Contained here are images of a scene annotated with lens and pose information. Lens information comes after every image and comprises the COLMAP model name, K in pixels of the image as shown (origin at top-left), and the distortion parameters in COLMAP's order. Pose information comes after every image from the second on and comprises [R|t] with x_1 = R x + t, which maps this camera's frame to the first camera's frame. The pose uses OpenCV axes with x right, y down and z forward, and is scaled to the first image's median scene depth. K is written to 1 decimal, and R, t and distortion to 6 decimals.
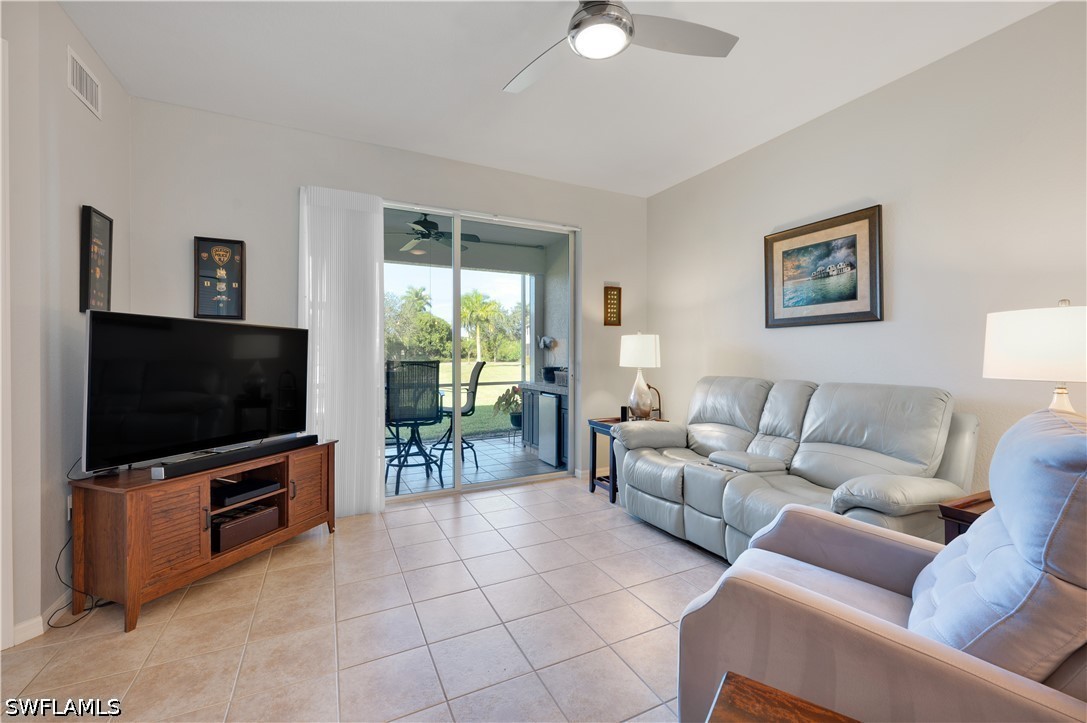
lens RADIAL K [[437.1, 0, 543.5], [0, 437.1, 361.5], [0, 0, 1]] dist [0.001241, 0.000055]
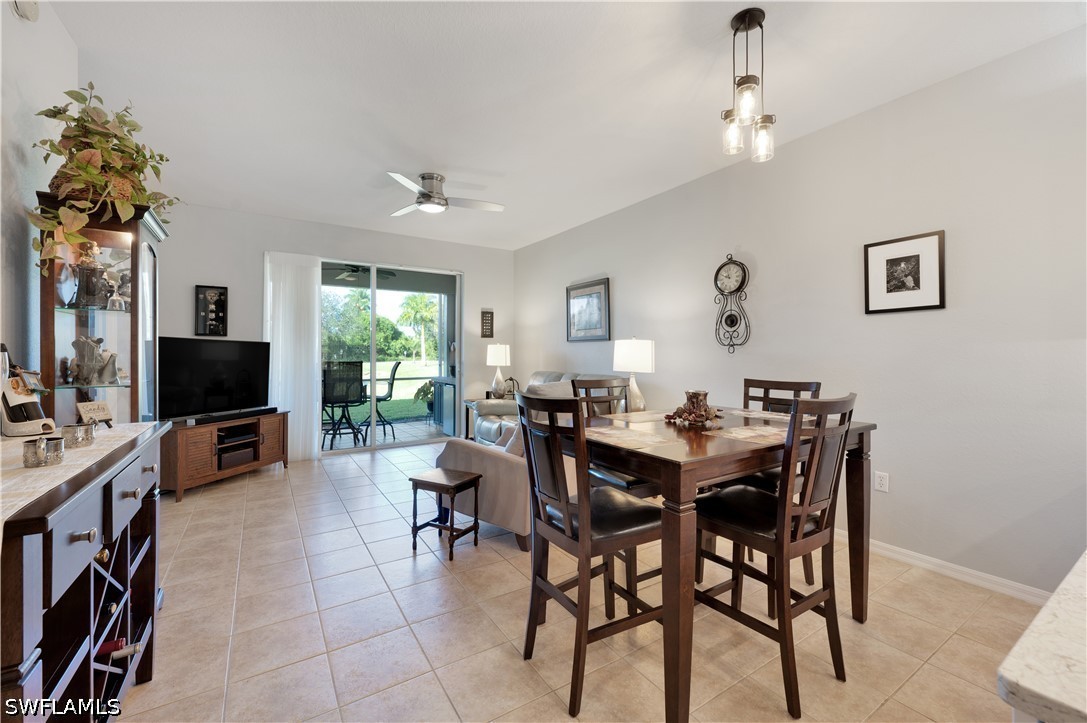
lens RADIAL K [[419.3, 0, 554.1], [0, 419.3, 356.2], [0, 0, 1]] dist [-0.000319, -0.000122]
pose [[0.988839, 0.001312, 0.148983, 0.195603], [0.000131, 0.999953, -0.009678, -0.005944], [-0.148988, 0.009590, 0.988792, -0.504293]]
